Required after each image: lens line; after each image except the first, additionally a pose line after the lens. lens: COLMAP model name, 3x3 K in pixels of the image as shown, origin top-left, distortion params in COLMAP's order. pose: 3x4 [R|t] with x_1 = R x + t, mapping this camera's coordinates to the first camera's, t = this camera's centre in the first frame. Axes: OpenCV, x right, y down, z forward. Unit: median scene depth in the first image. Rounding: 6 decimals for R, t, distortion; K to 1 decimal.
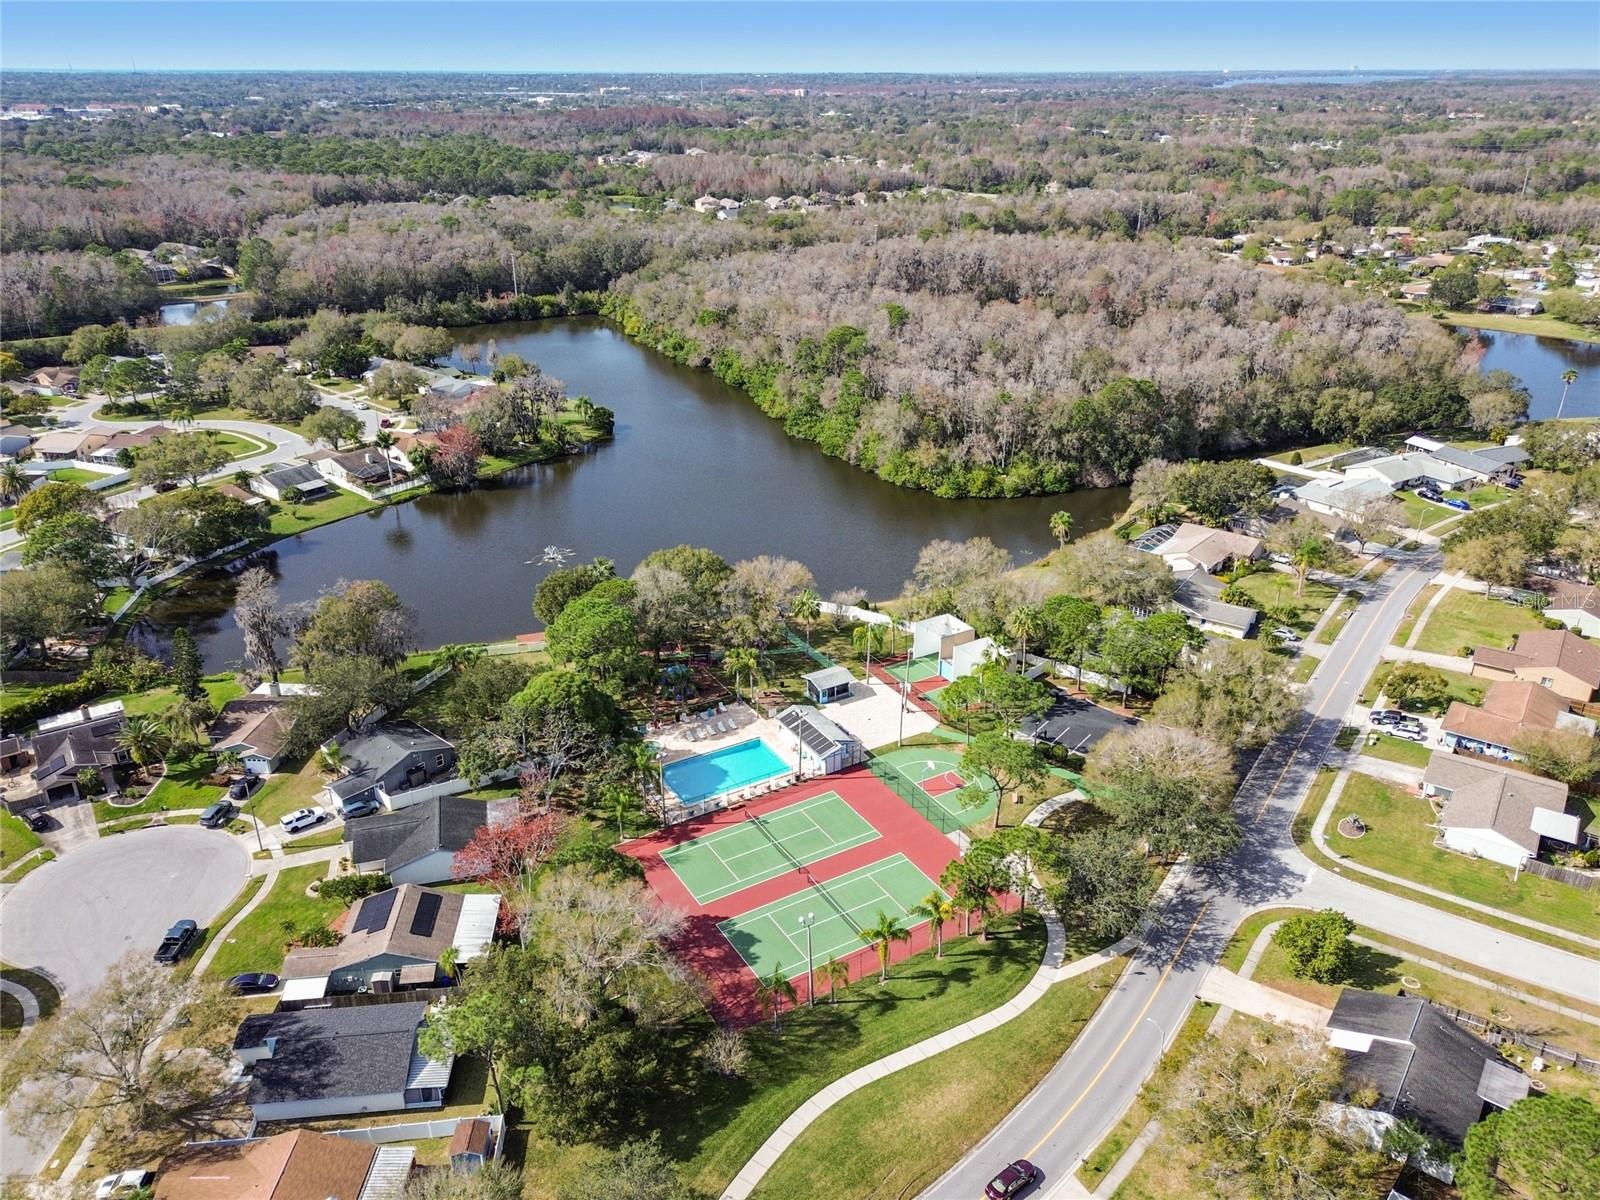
lens RADIAL K [[1143.5, 0, 806.2], [0, 1143.5, 592.1], [0, 0, 1]] dist [0.075334, -0.079469]
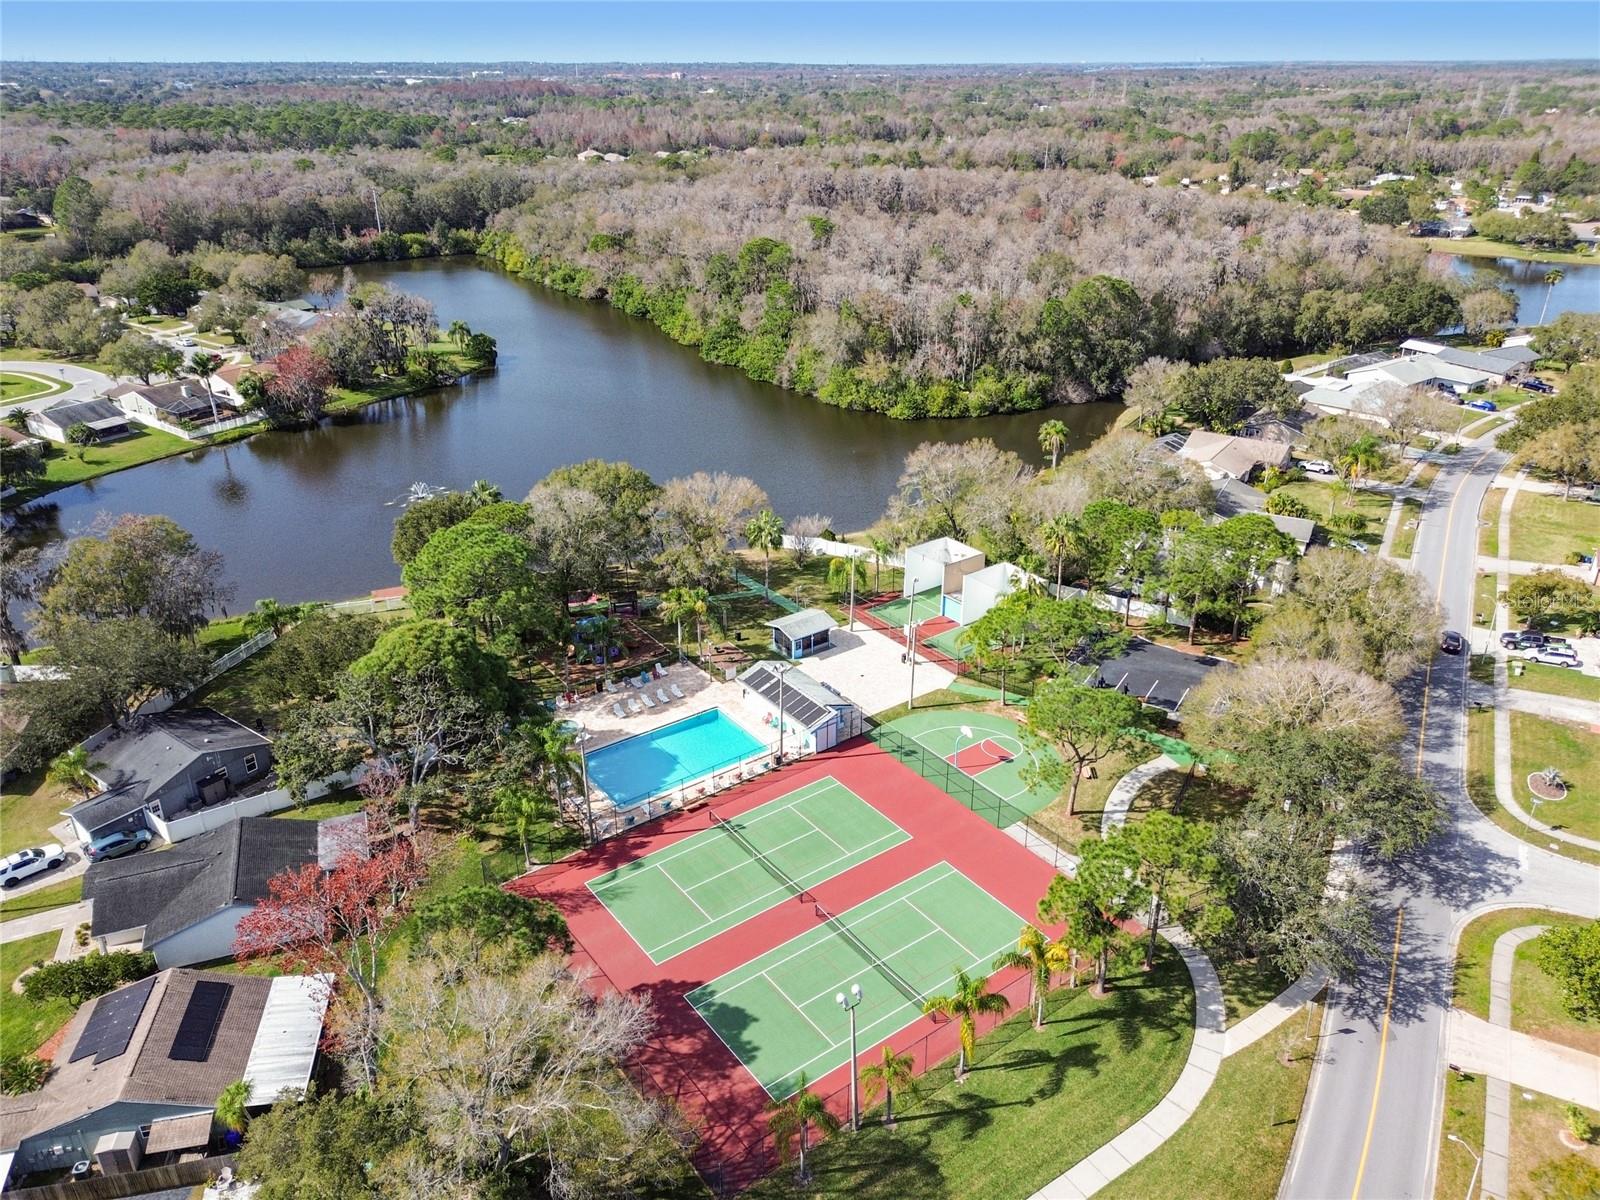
lens RADIAL K [[1119.9, 0, 800.3], [0, 1119.9, 607.2], [0, 0, 1]] dist [0.053116, -0.039029]
pose [[0.995568, -0.043443, 0.083406, -0.038517], [0.040916, 0.998657, 0.031773, 0.037920], [-0.084674, -0.028220, 0.996009, 0.255373]]
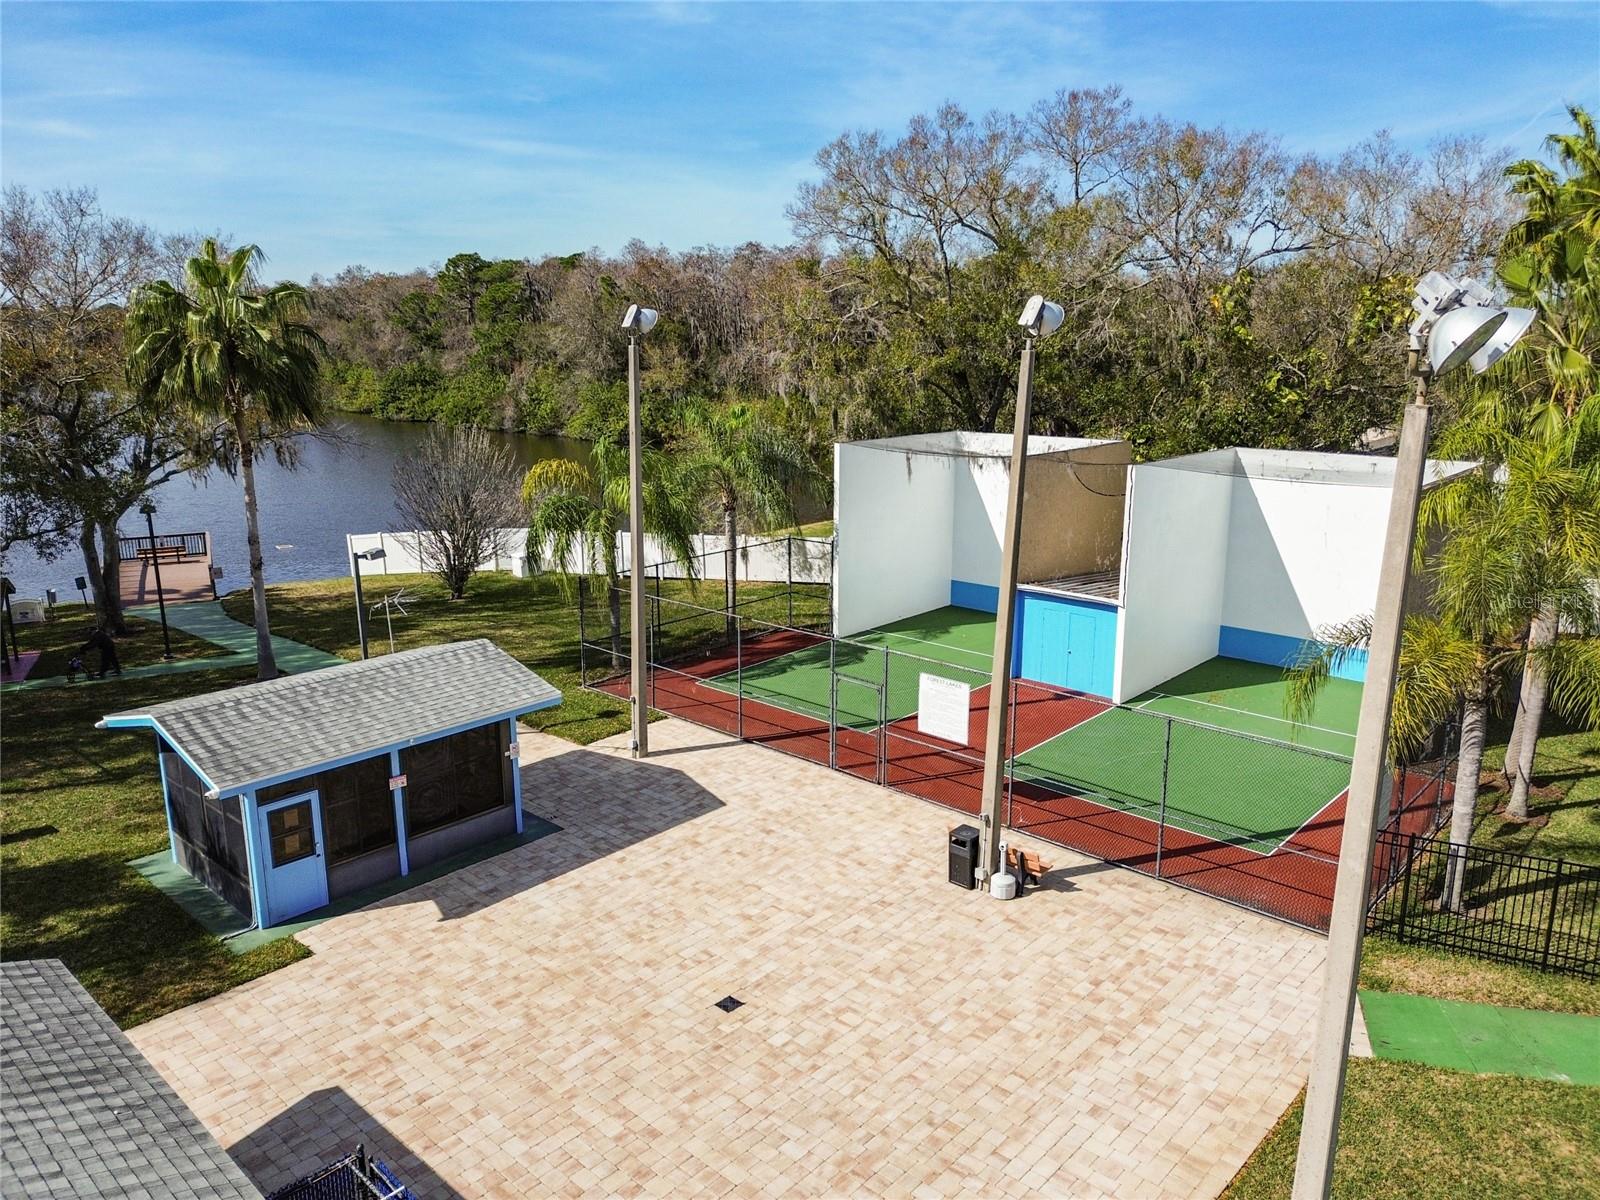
lens RADIAL K [[1119.9, 0, 800.3], [0, 1119.9, 607.2], [0, 0, 1]] dist [0.053116, -0.039029]
pose [[0.958220, -0.063496, 0.278896, 0.031803], [0.112150, 0.980377, -0.162119, 0.083686], [-0.263130, 0.186624, 0.946538, 0.806040]]
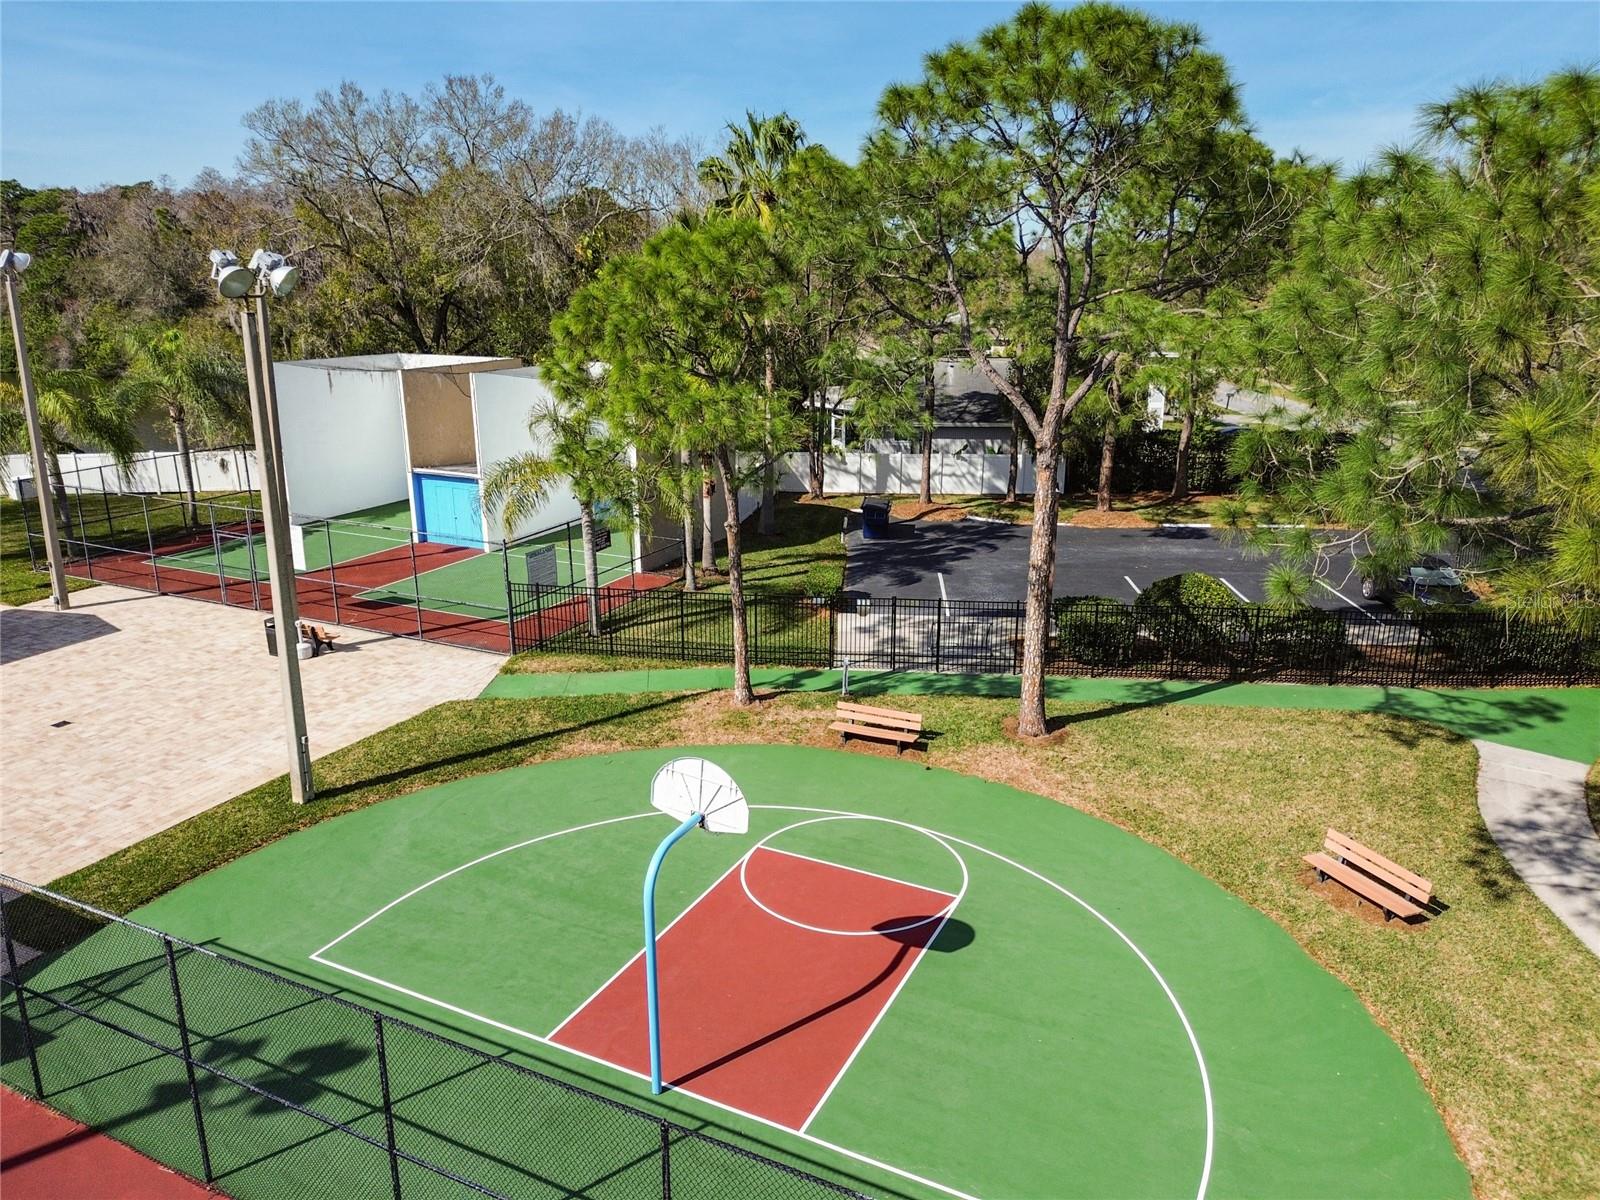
lens RADIAL K [[1127.6, 0, 800.0], [0, 1127.6, 600.0], [0, 0, 1]] dist [0.010914, -0.000816]
pose [[0.838518, -0.154851, 0.522407, 0.055401], [0.221591, 0.972813, -0.067316, 0.114422], [-0.497781, 0.172207, 0.850035, 0.732961]]
